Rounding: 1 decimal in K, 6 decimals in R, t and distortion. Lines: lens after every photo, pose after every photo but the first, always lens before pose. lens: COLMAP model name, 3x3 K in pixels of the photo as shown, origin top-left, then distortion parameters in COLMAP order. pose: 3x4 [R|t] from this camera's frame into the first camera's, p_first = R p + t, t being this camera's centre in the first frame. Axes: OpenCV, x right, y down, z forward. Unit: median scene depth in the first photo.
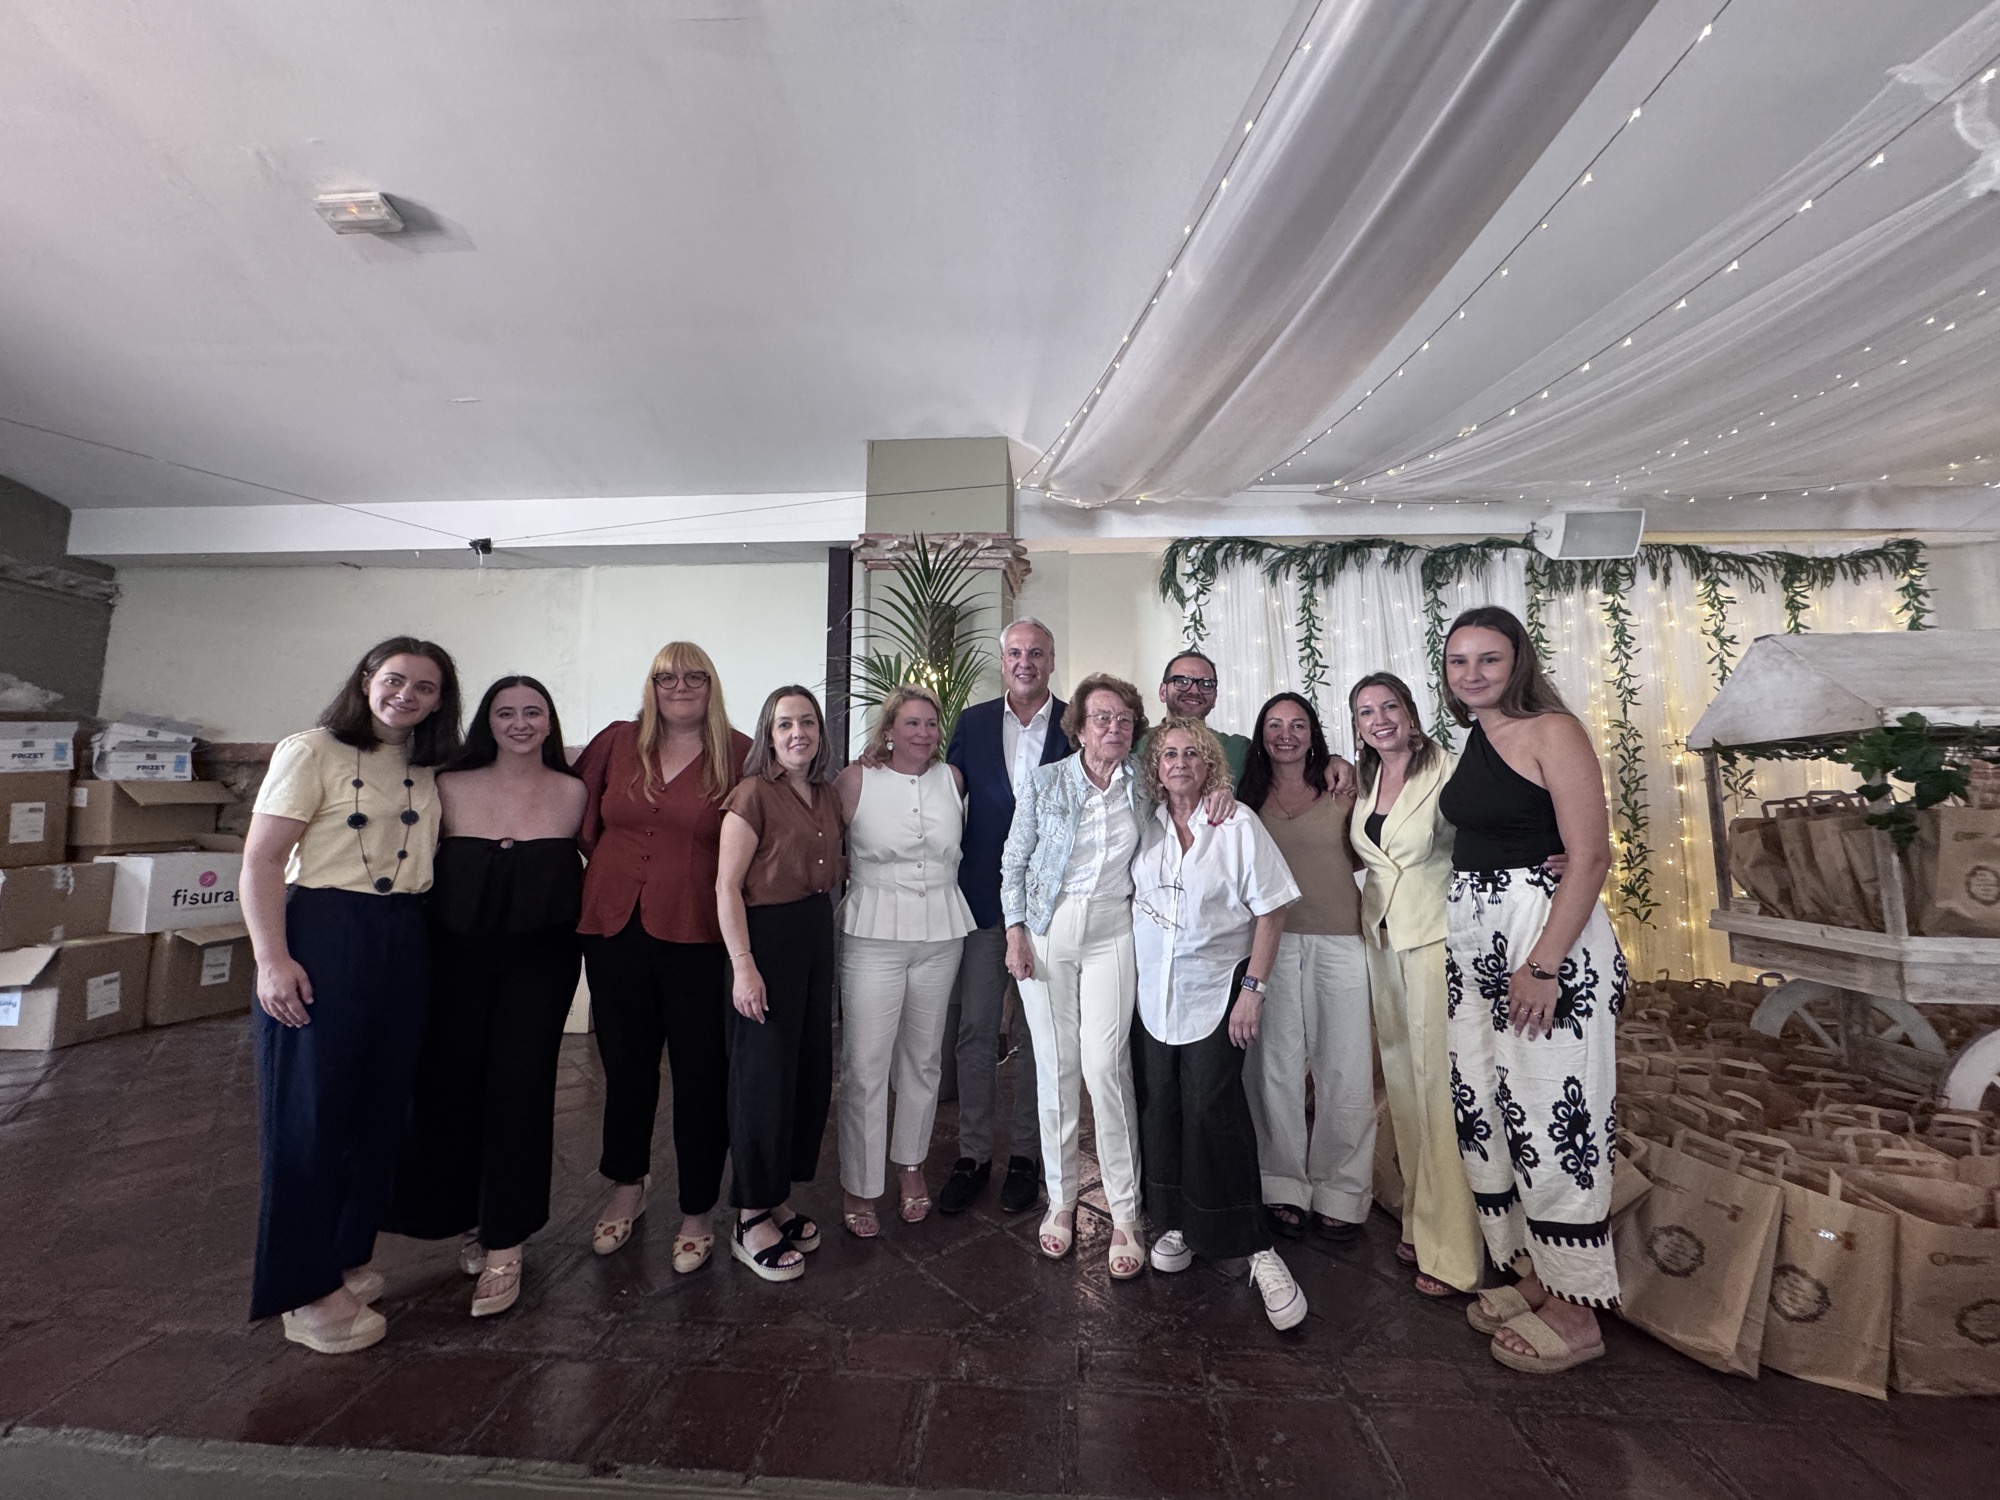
lens RADIAL K [[804.4, 0, 1015.3], [0, 804.4, 751.5], [0, 0, 1]] dist [0.002503, 0.000076]
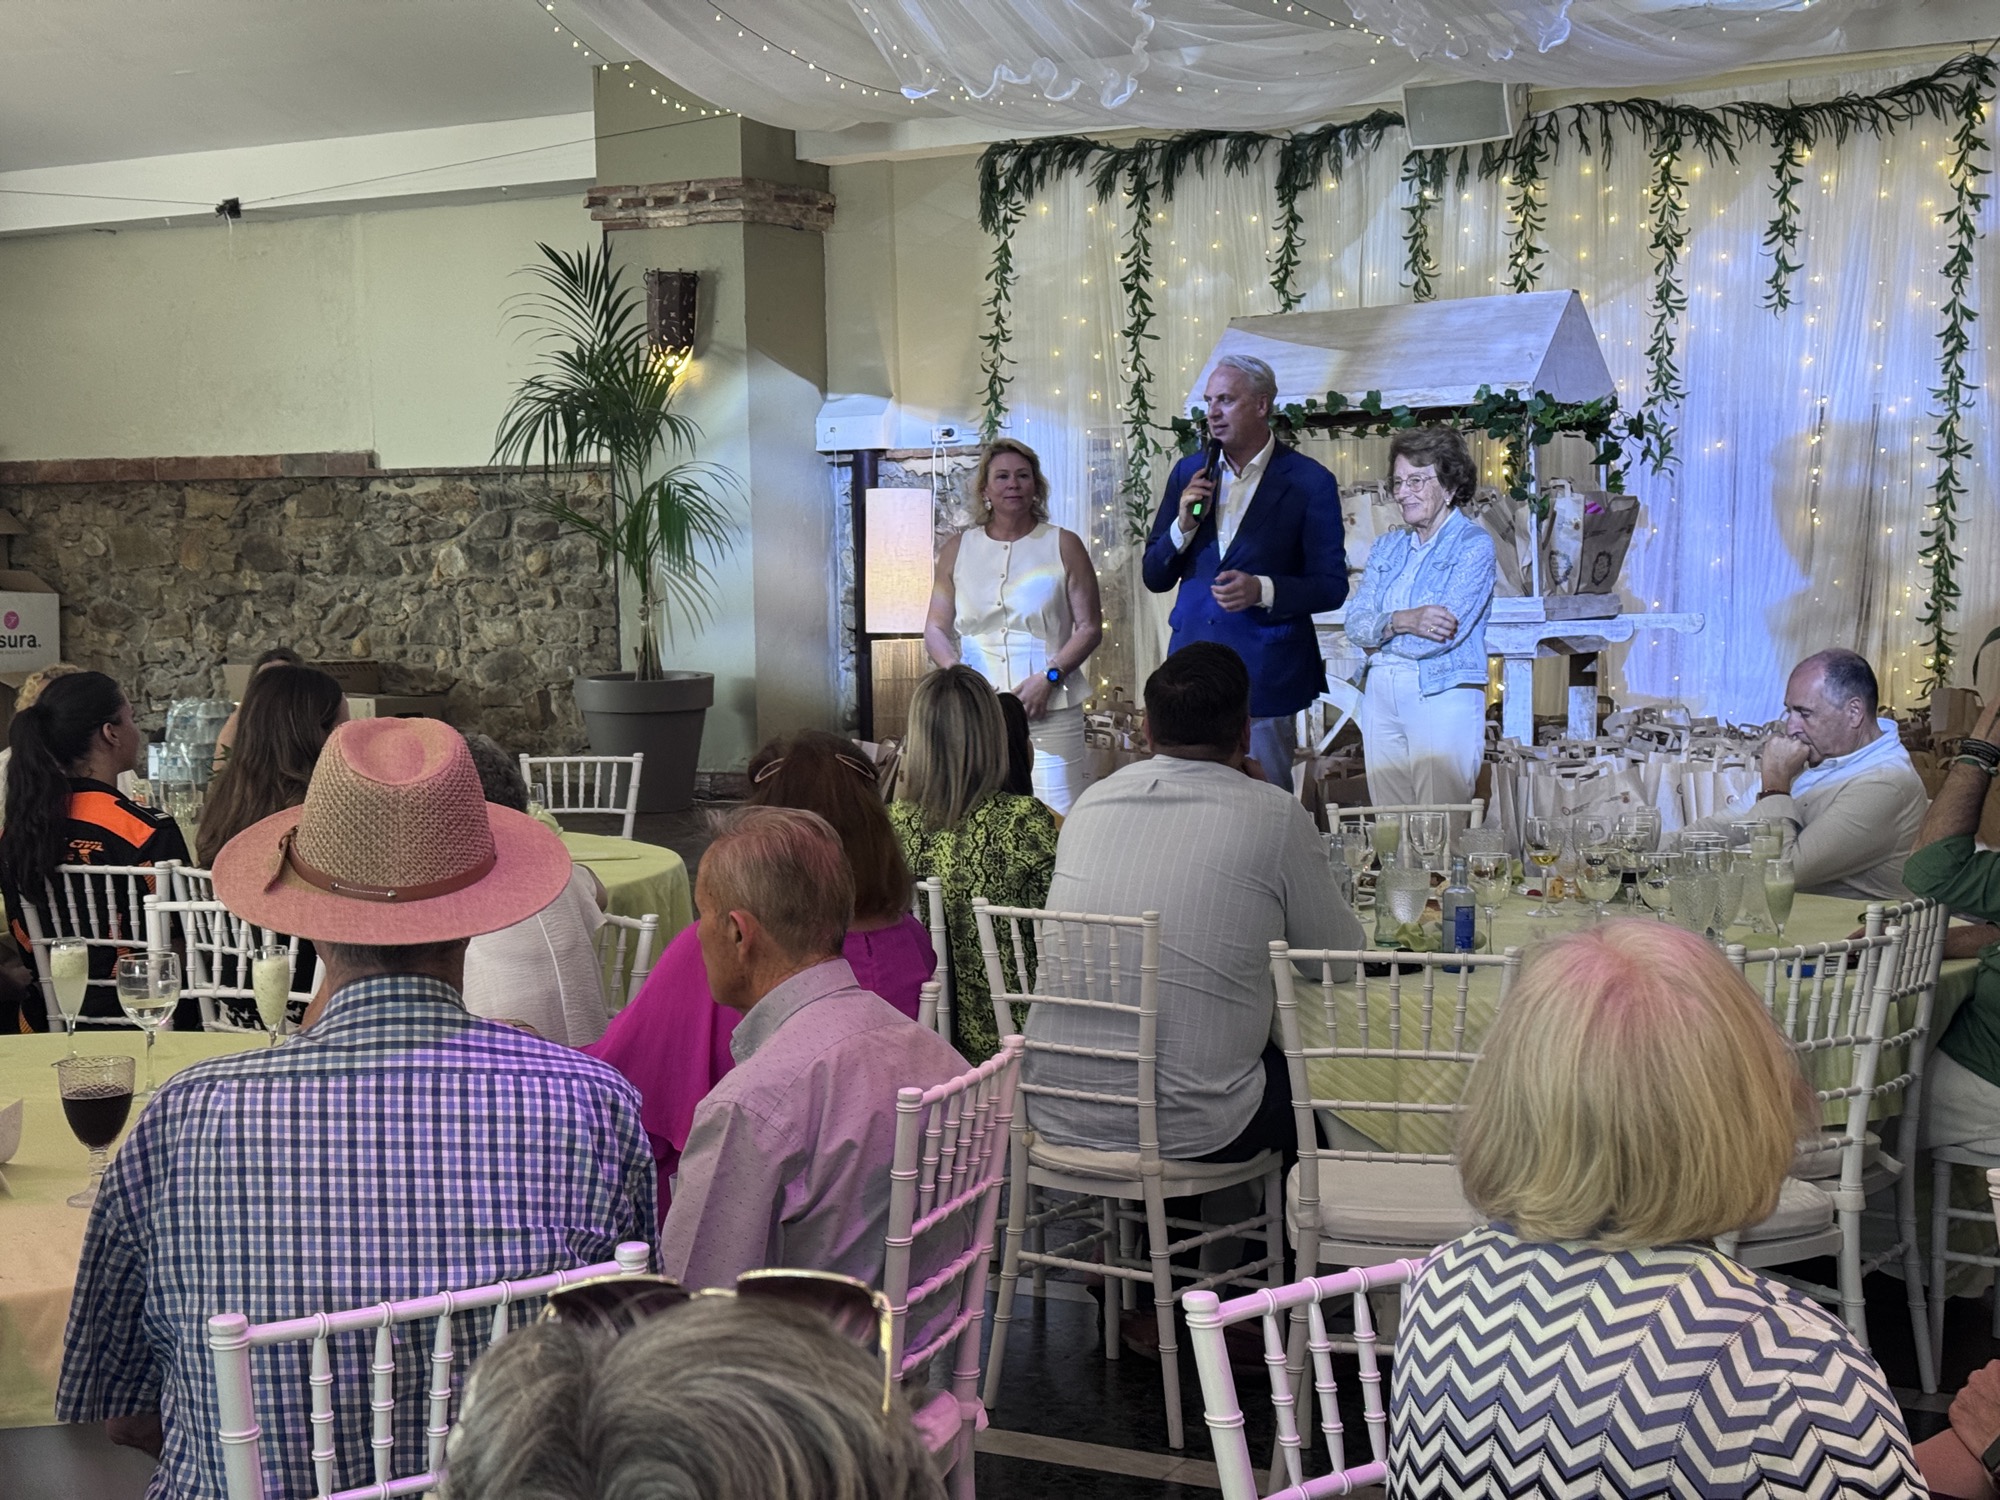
lens RADIAL K [[2729.8, 0, 983.7], [0, 2729.8, 753.1], [0, 0, 1]] dist [0.165317, 0.000000]
pose [[0.913253, 0.006295, -0.407344, 1.266974], [0.053609, 0.989329, 0.135479, -0.055946], [0.403850, -0.145564, 0.903170, -1.404286]]
